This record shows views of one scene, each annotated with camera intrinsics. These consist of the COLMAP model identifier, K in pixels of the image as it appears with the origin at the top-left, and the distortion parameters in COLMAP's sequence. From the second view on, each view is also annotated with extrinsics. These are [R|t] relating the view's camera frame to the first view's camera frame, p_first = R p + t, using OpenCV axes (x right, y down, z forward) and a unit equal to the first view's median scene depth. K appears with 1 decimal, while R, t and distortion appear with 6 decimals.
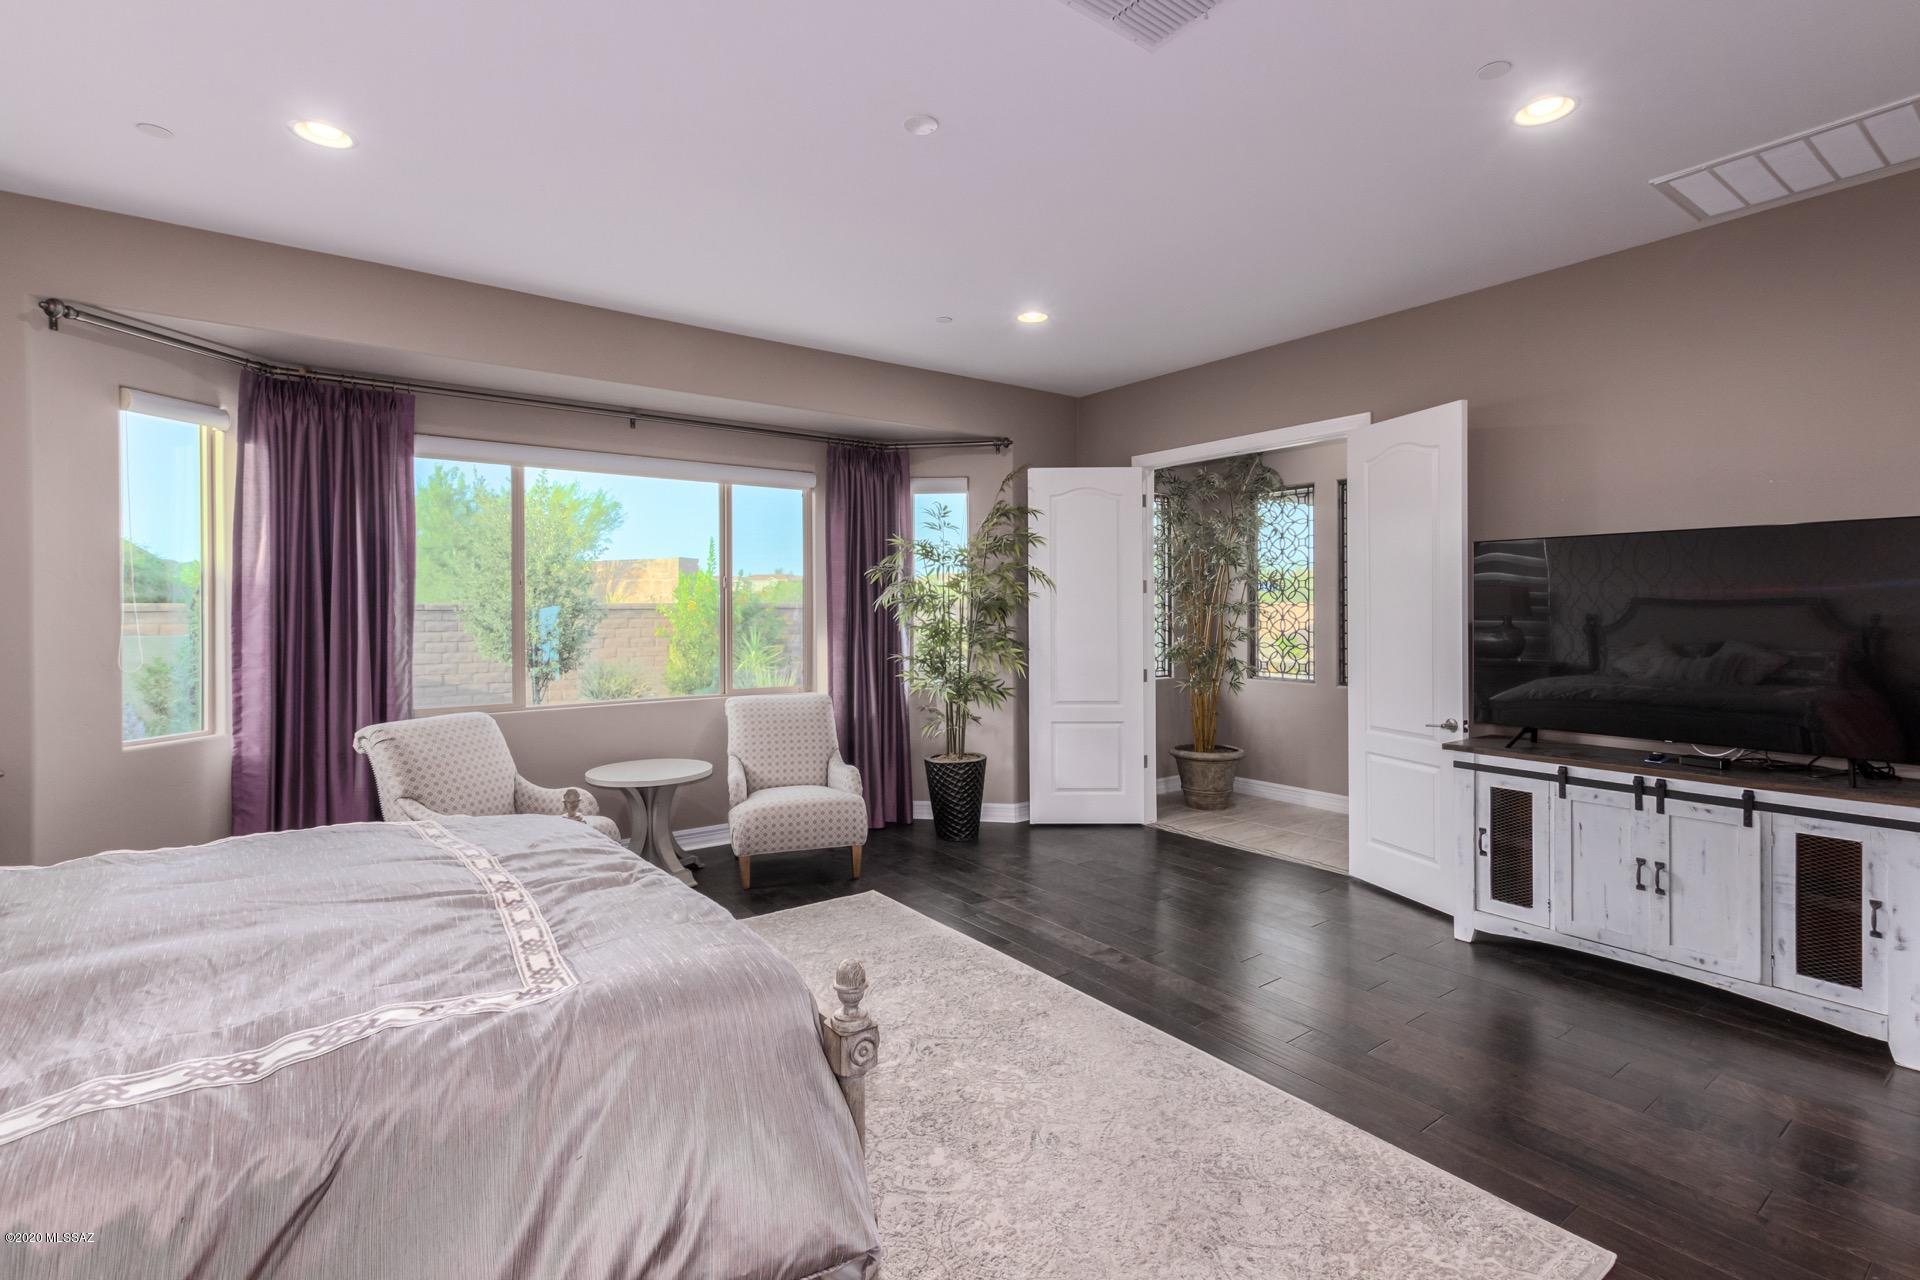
lens RADIAL K [[892.4, 0, 964.8], [0, 892.4, 615.5], [0, 0, 1]] dist [0.001619, 0.000264]
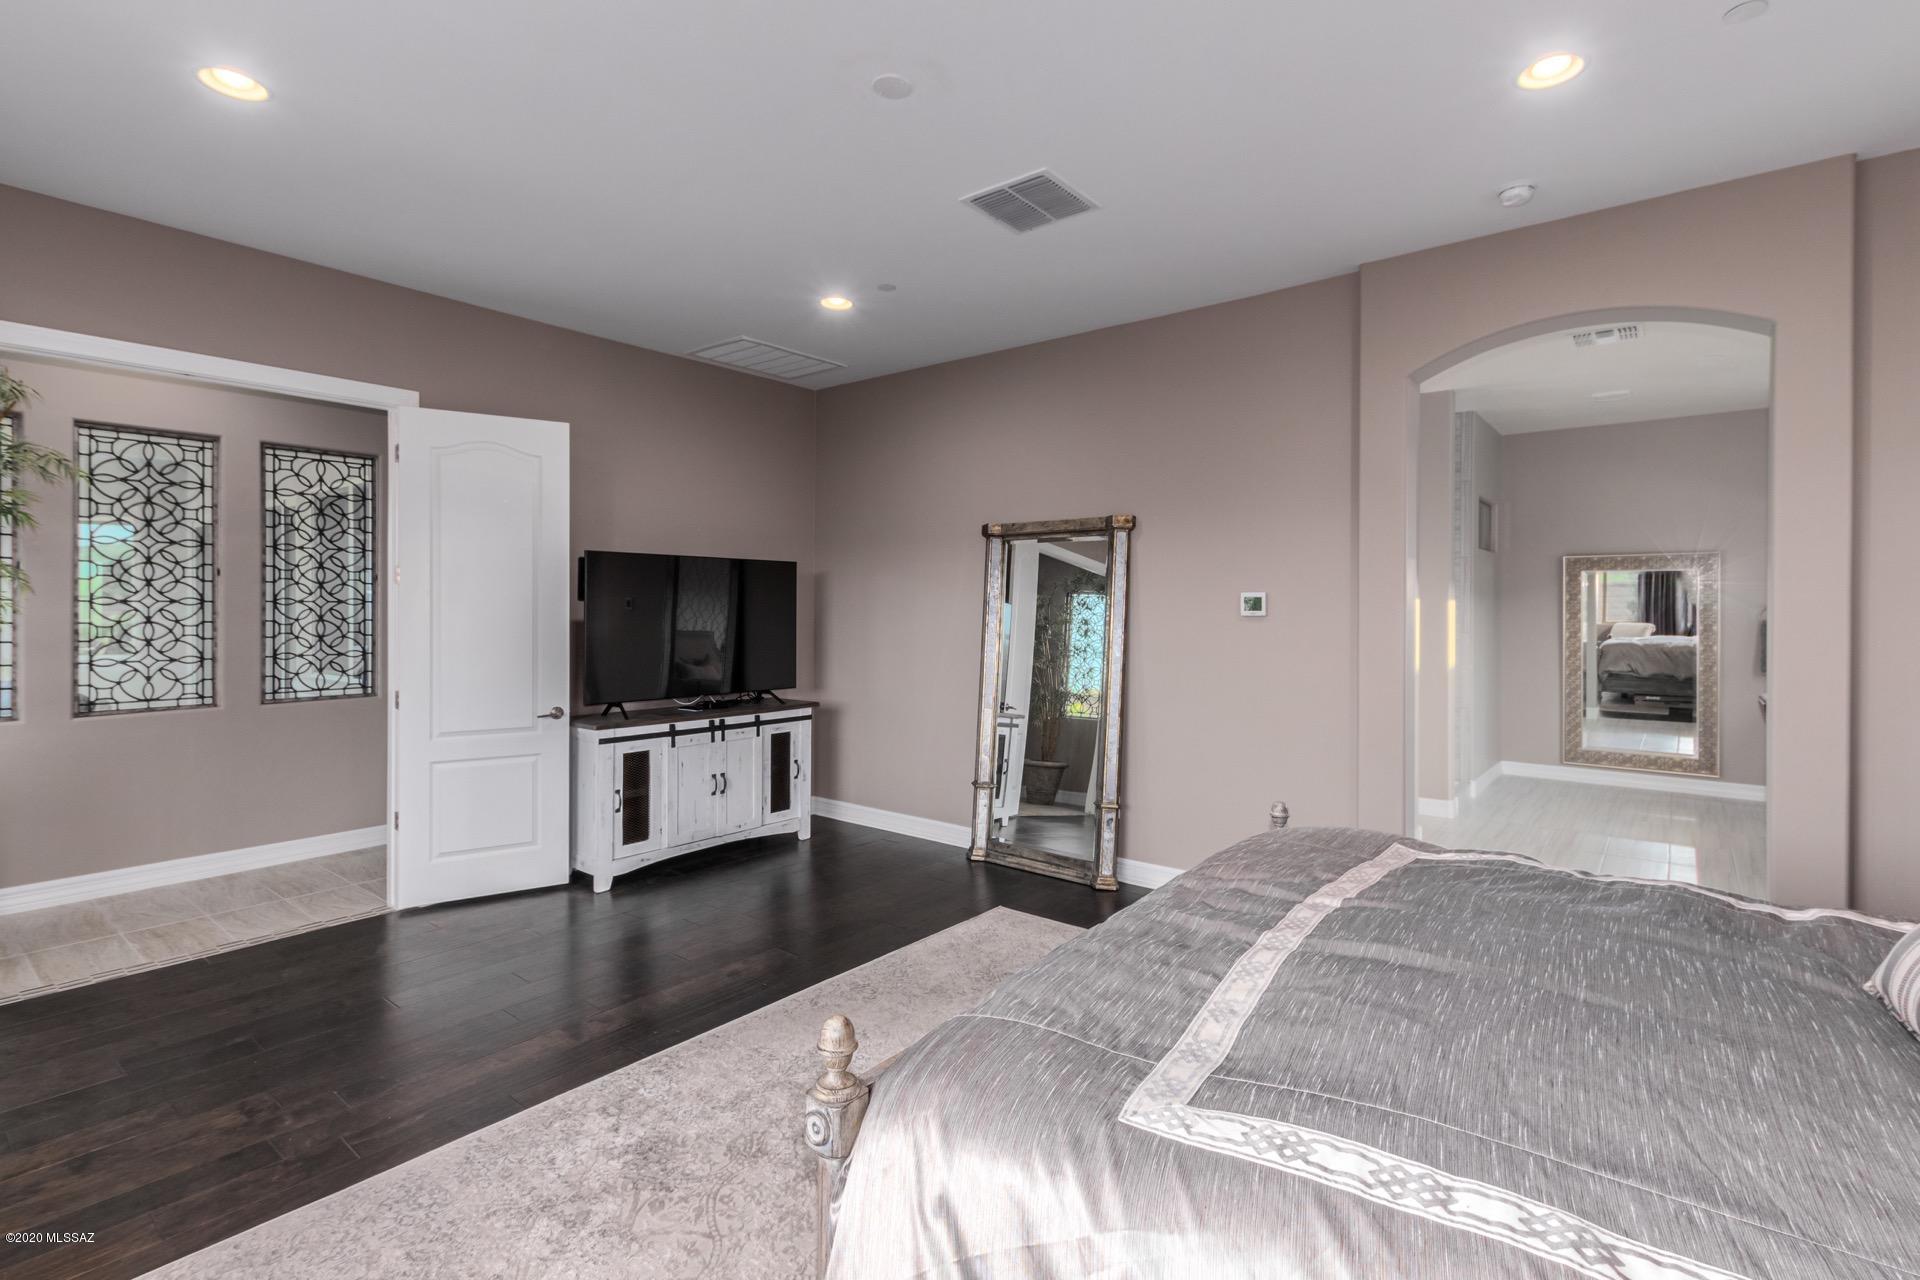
lens RADIAL K [[892.4, 0, 964.8], [0, 892.4, 615.5], [0, 0, 1]] dist [0.001619, 0.000264]
pose [[-0.252934, -0.009303, 0.967439, -0.759323], [0.002021, 0.999947, 0.010144, -0.009770], [-0.967481, 0.004521, -0.252902, 0.912394]]
